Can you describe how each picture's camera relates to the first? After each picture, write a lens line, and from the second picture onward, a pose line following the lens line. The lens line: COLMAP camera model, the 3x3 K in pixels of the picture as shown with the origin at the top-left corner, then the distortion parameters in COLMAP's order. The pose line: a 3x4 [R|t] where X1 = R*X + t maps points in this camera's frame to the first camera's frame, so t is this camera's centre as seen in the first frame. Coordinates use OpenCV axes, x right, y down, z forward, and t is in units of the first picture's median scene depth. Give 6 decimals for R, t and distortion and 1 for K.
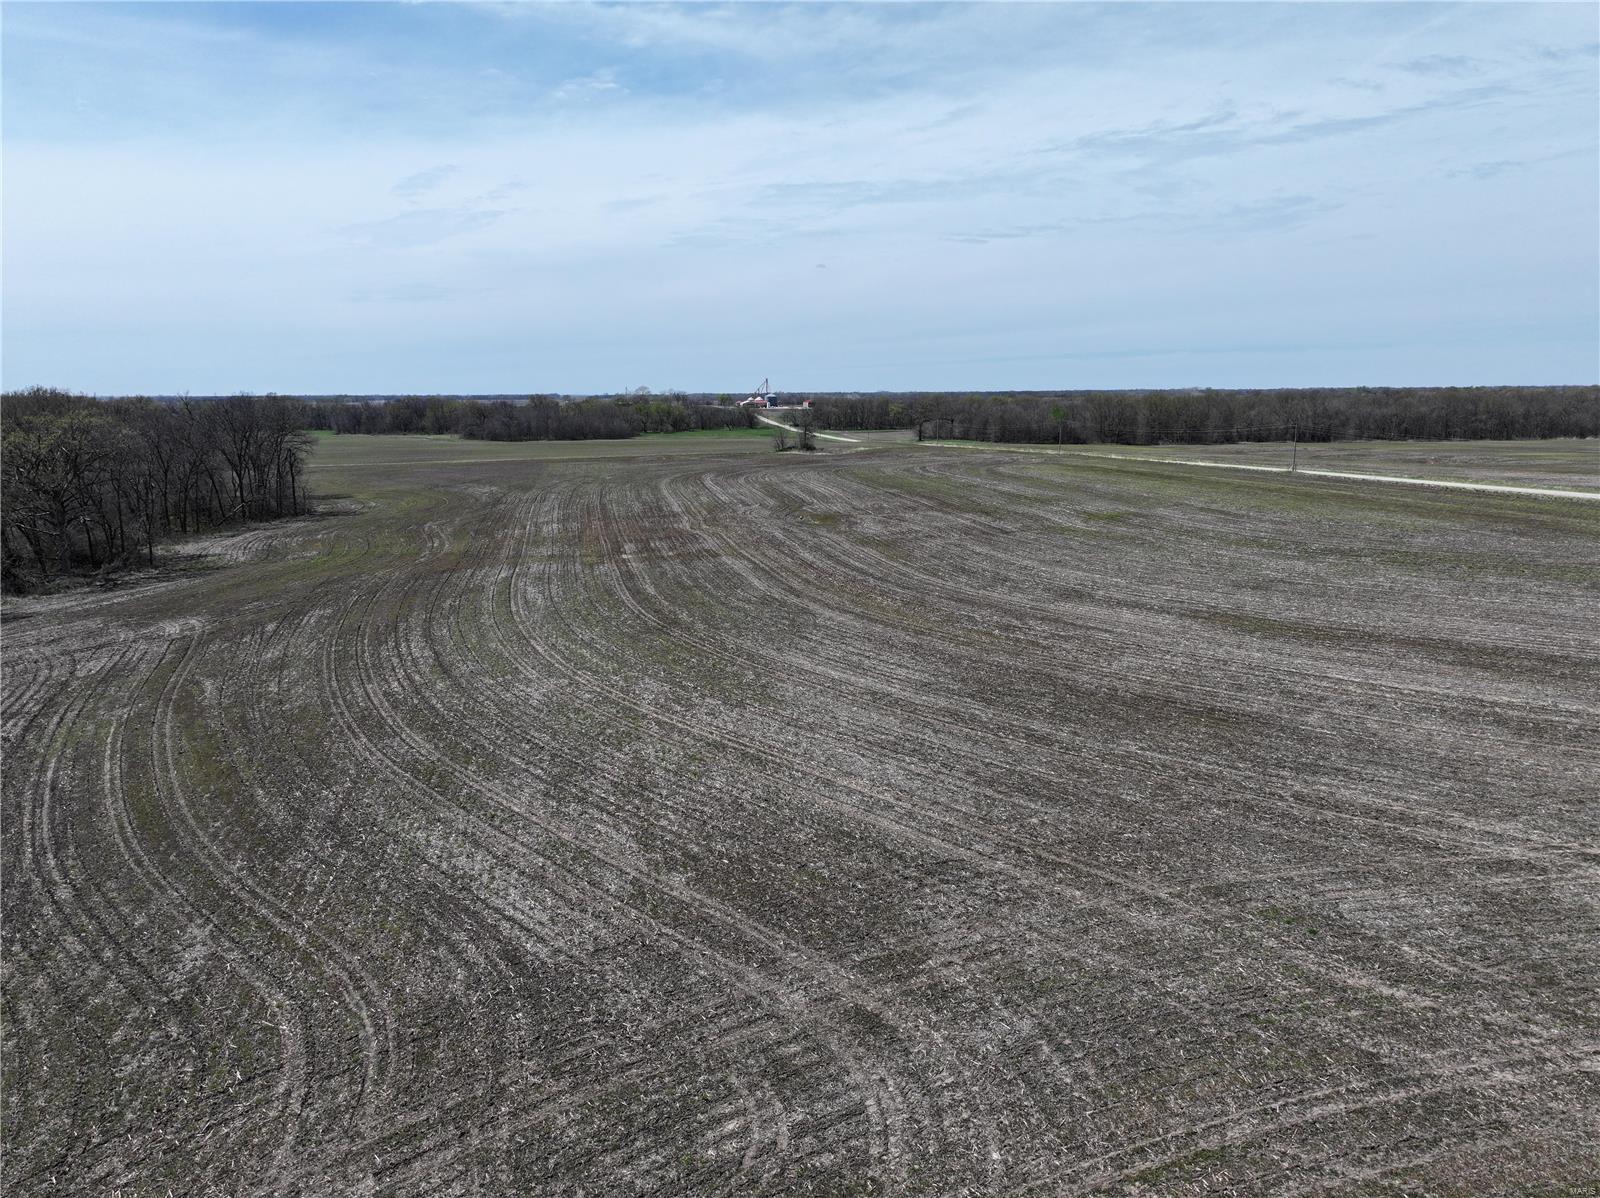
lens RADIAL K [[1130.1, 0, 805.5], [0, 1130.1, 591.1], [0, 0, 1]] dist [-0.002401, 0.017160]
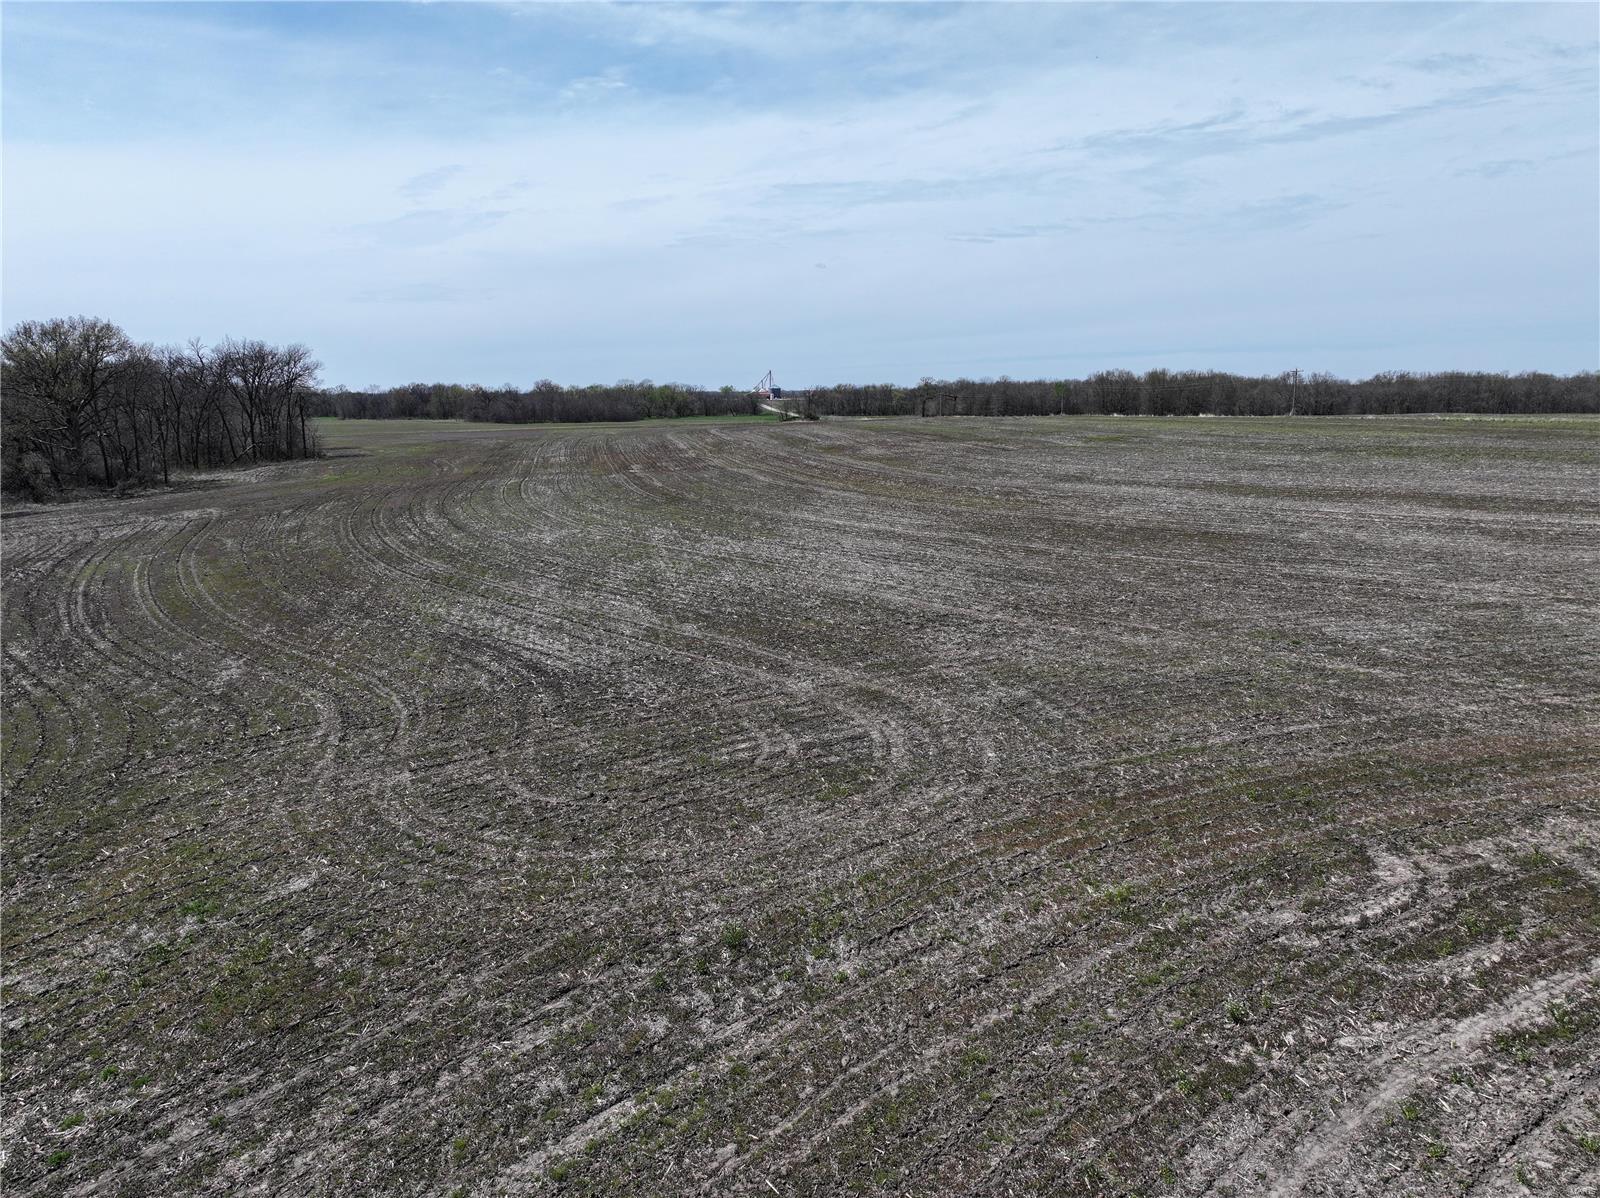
lens RADIAL K [[1130.1, 0, 796.7], [0, 1130.1, 591.1], [0, 0, 1]] dist [-0.002401, 0.017160]
pose [[0.999769, 0.020378, -0.006778, -0.004717], [-0.020409, 0.999781, -0.004526, 0.143772], [0.006685, 0.004663, 0.999967, -0.028869]]
